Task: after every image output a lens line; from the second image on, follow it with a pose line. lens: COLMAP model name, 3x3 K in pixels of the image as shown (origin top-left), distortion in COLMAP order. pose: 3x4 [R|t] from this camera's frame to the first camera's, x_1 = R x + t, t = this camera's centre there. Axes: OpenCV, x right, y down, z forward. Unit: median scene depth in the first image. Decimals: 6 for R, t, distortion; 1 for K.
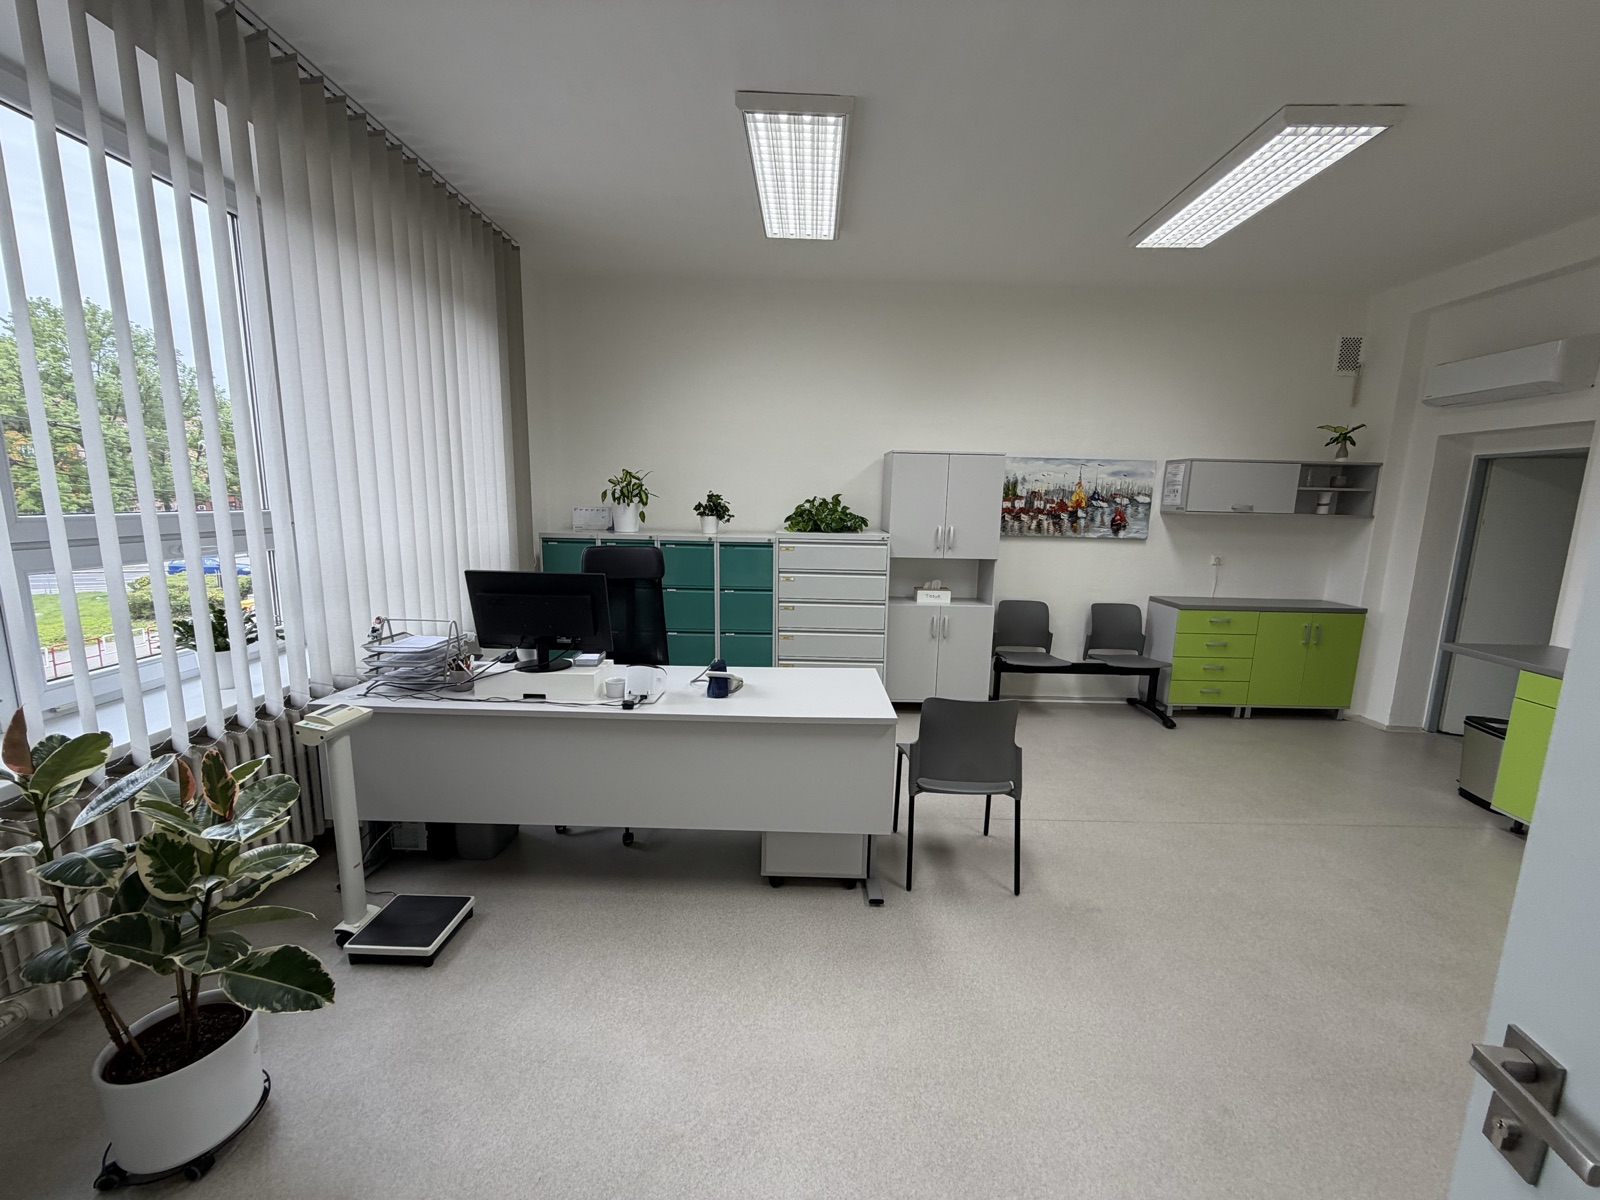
lens RADIAL K [[639.3, 0, 799.0], [0, 639.3, 598.3], [0, 0, 1]] dist [0.011834, -0.000519]
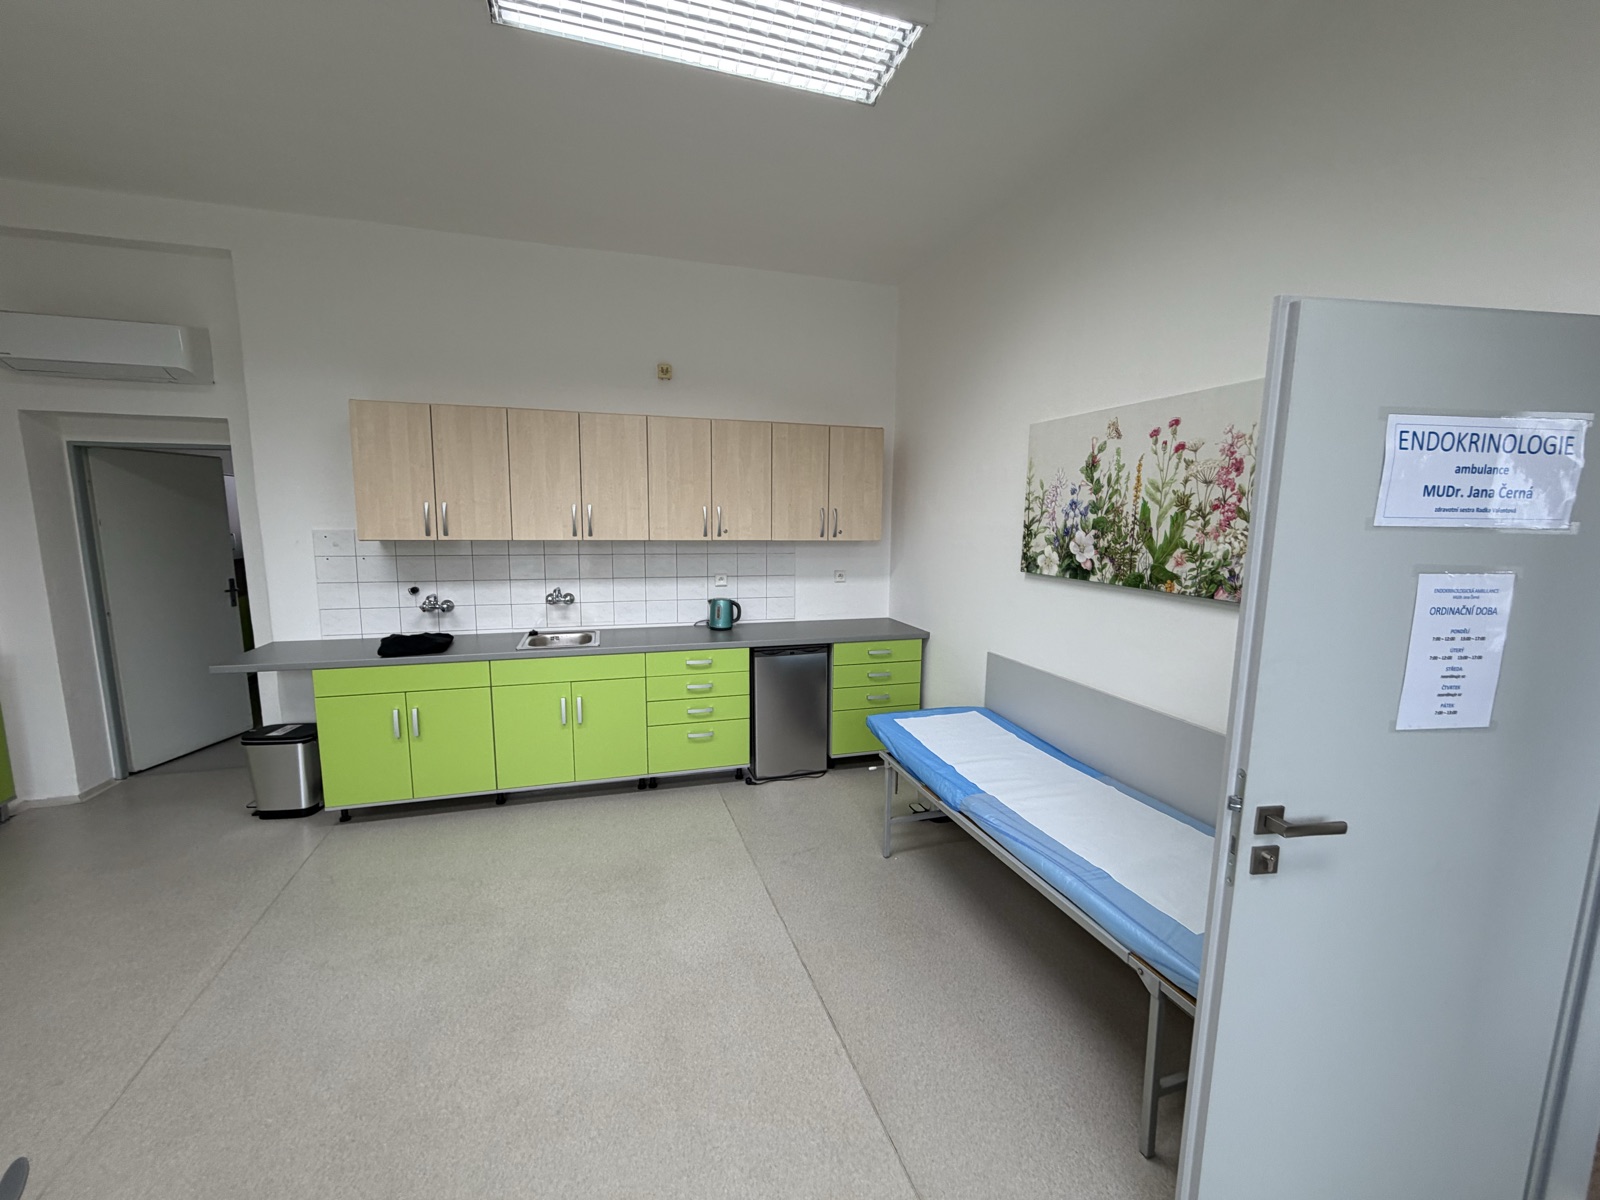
lens RADIAL K [[639.3, 0, 793.1], [0, 639.3, 599.9], [0, 0, 1]] dist [0.011834, -0.000519]
pose [[-0.300616, -0.159572, 0.940301, -0.015901], [0.139807, 0.967881, 0.208949, -0.066406], [-0.943443, 0.194274, -0.268651, 0.376063]]
